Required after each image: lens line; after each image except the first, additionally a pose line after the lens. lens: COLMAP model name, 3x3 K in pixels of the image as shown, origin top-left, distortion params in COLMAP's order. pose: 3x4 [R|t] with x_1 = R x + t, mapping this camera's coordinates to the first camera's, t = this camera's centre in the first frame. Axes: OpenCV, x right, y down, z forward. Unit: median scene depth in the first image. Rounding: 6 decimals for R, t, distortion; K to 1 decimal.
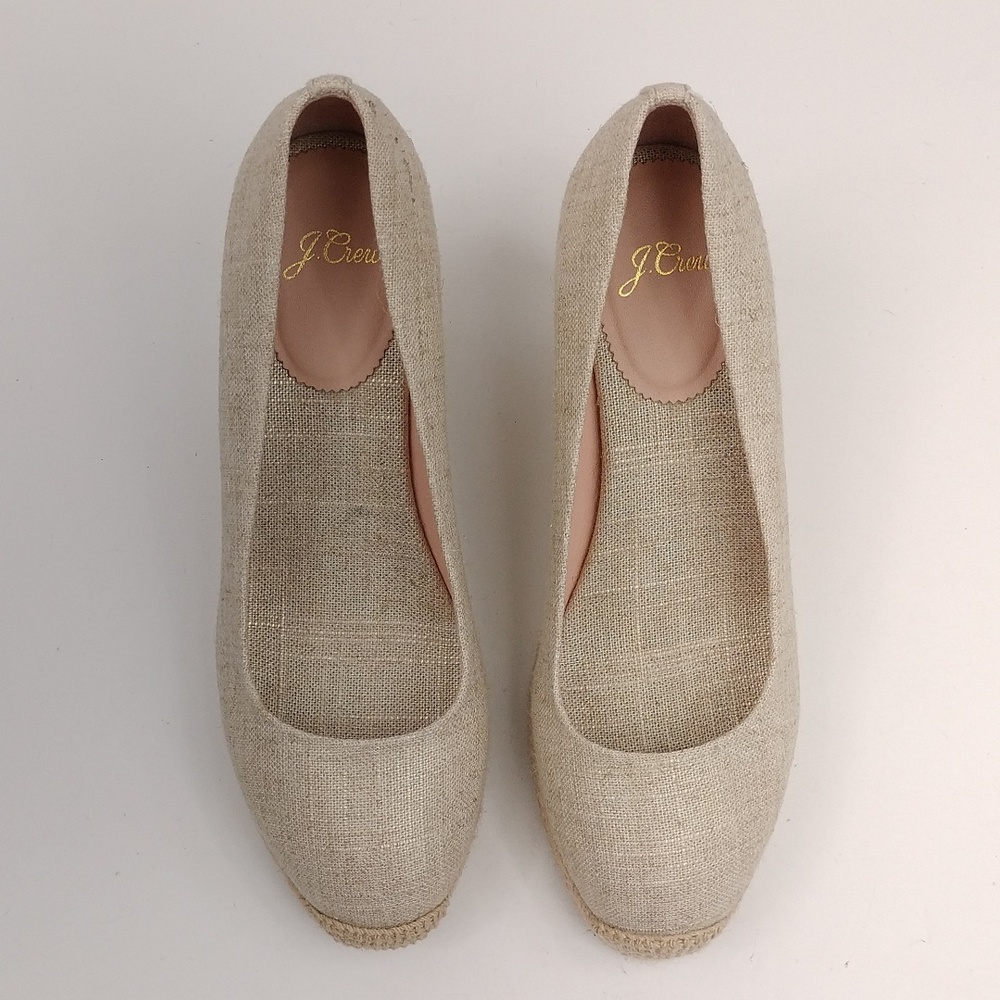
lens RADIAL K [[1665.3, 0, 500.0], [0, 1665.3, 500.0], [0, 0, 1]] dist [0.097643, -0.007610]
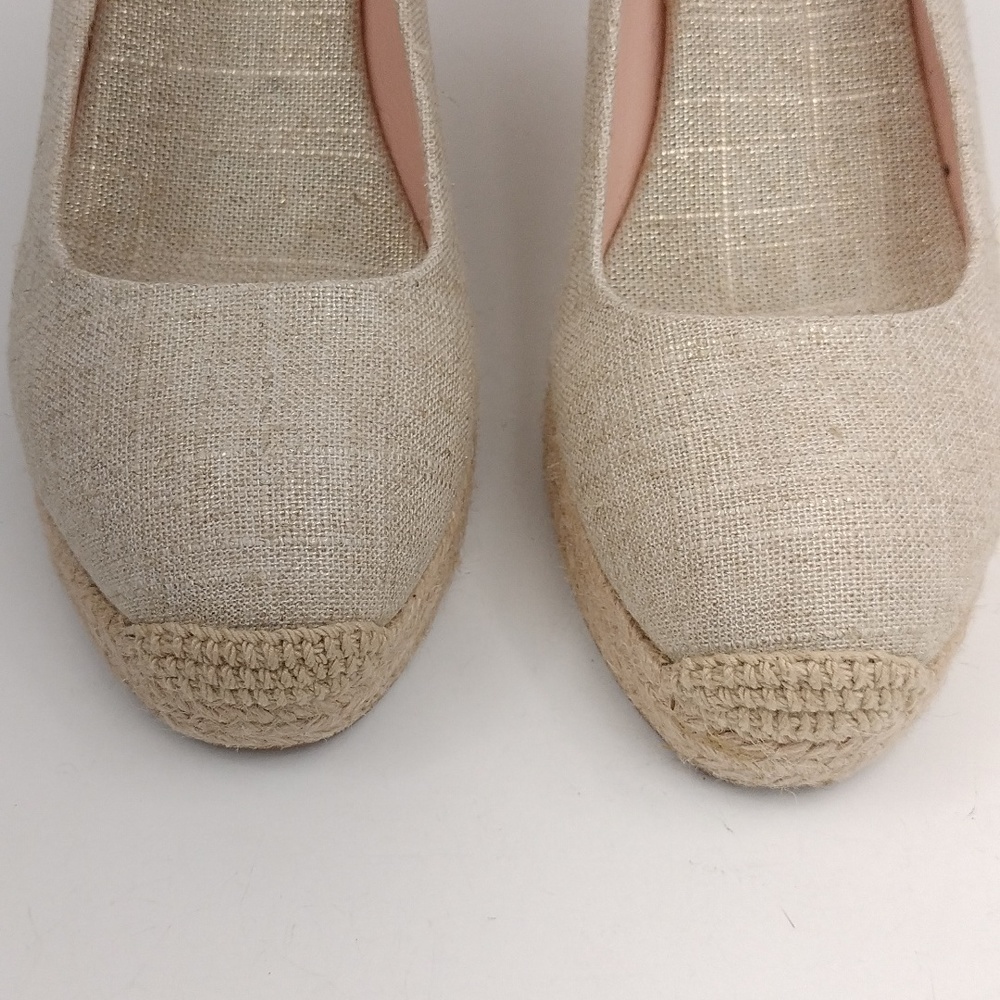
lens RADIAL K [[1665.3, 0, 500.0], [0, 1665.3, 500.0], [0, 0, 1]] dist [0.097643, -0.007610]
pose [[0.999888, 0.014189, -0.004727, 0.004633], [-0.014903, 0.918861, -0.394300, 0.403583], [-0.001252, 0.394326, 0.918970, 0.499587]]
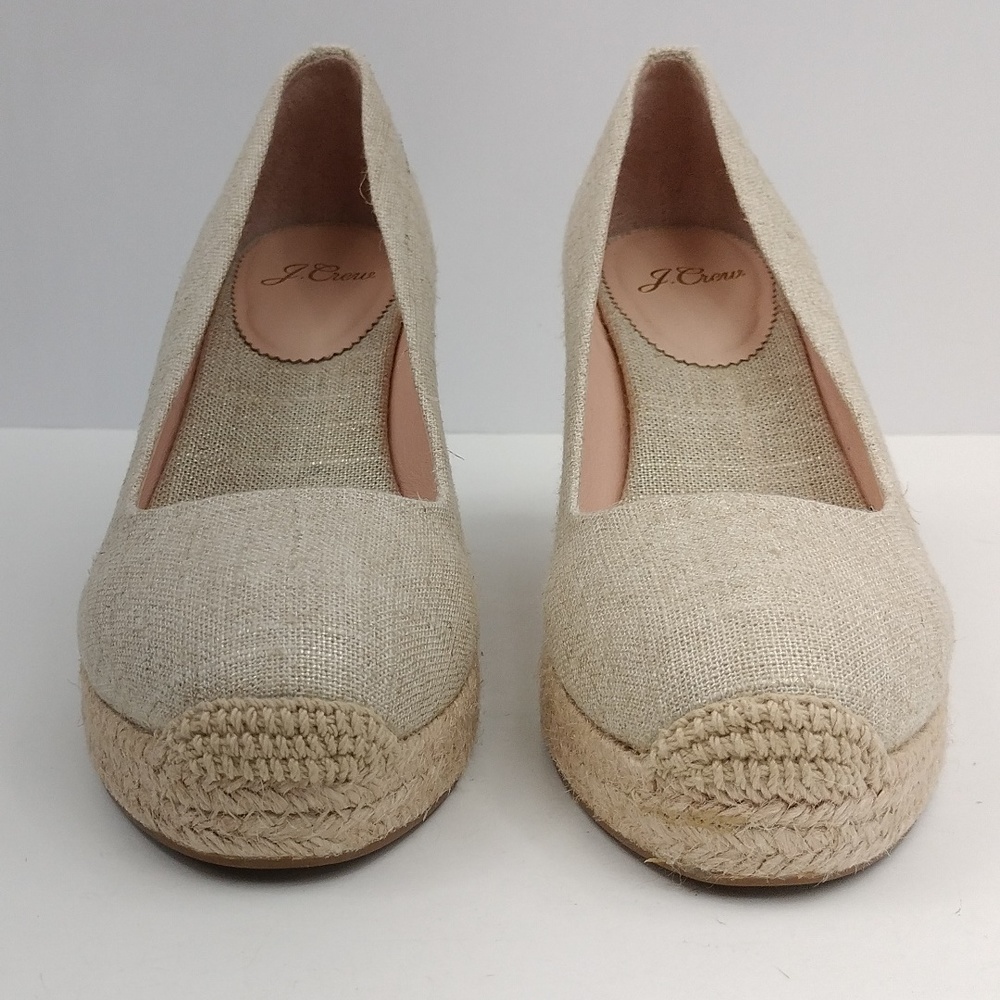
lens RADIAL K [[1665.3, 0, 500.0], [0, 1665.3, 500.0], [0, 0, 1]] dist [0.097643, -0.007610]
pose [[0.999043, -0.028276, -0.033367, 0.025895], [-0.012467, 0.547153, -0.836940, 0.672782], [0.041922, 0.836555, 0.546277, 0.609938]]
